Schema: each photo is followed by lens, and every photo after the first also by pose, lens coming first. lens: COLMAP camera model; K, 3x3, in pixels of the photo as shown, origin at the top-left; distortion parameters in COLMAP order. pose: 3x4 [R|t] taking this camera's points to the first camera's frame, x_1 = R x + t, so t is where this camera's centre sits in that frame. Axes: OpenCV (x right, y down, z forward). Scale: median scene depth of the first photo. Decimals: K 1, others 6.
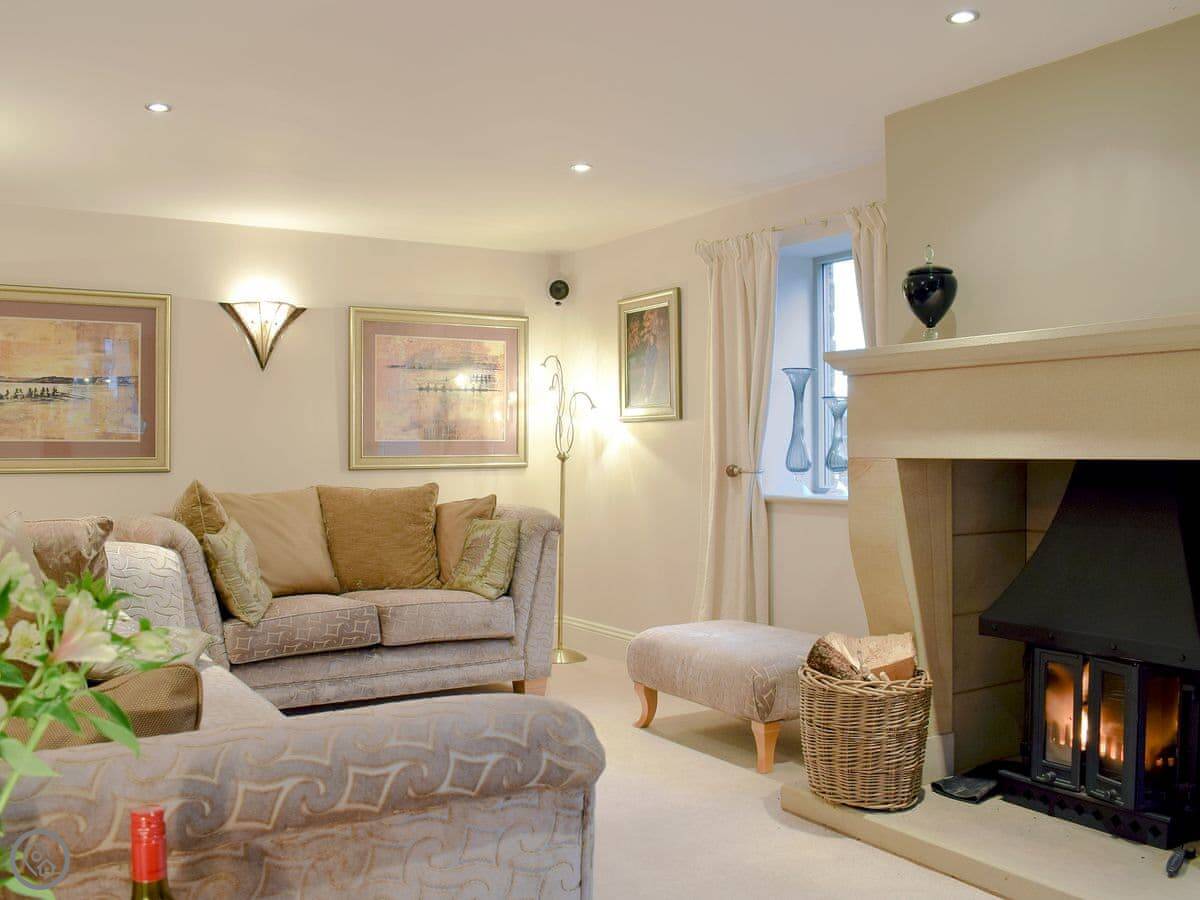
lens RADIAL K [[1103.3, 0, 606.9], [0, 1103.3, 446.8], [0, 0, 1]] dist [-0.085532, 0.006293]
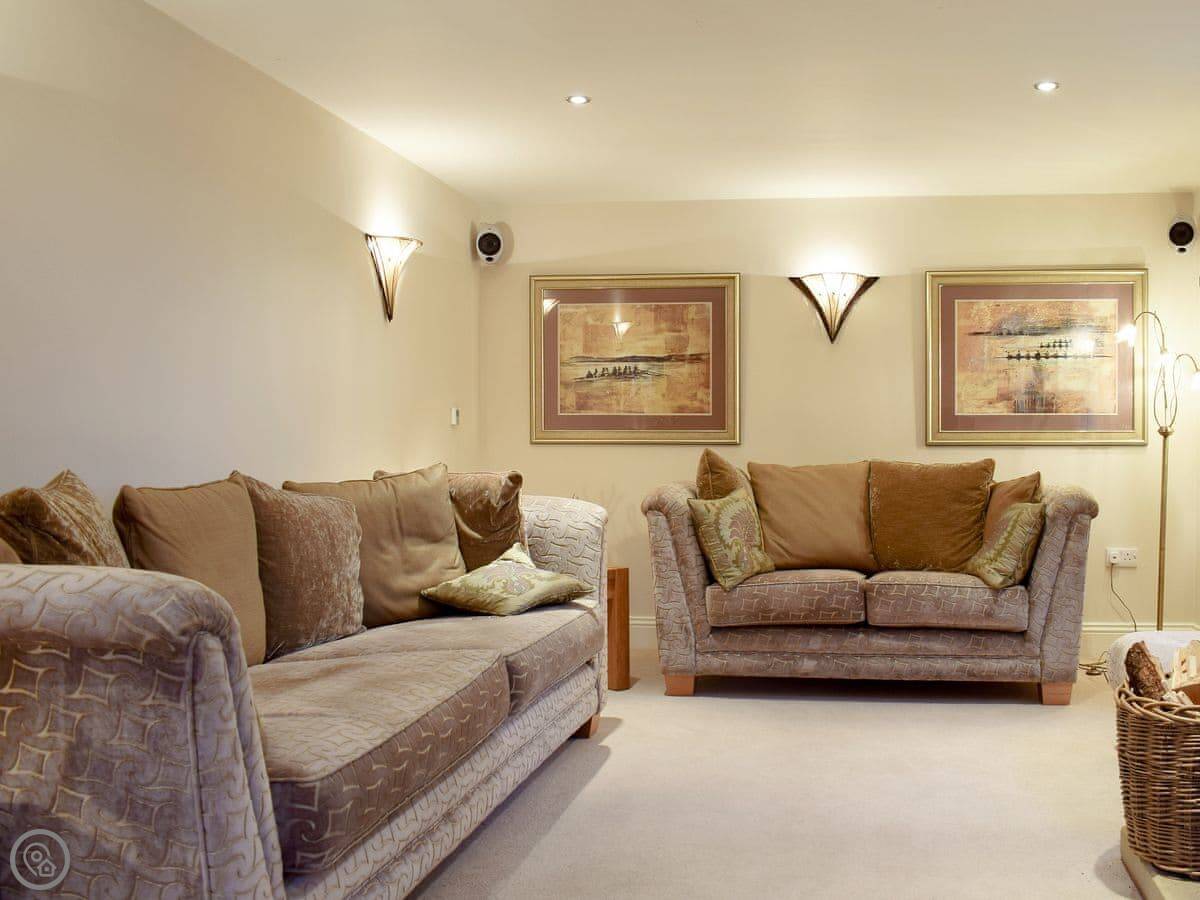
lens RADIAL K [[1162.1, 0, 600.0], [0, 1162.1, 450.0], [0, 0, 1]] dist [-0.093612, 0.018849]
pose [[0.770442, 0.010747, -0.637420, 0.206871], [-0.002947, 0.999907, 0.013297, 0.014481], [0.637504, -0.008366, 0.770402, 0.069466]]
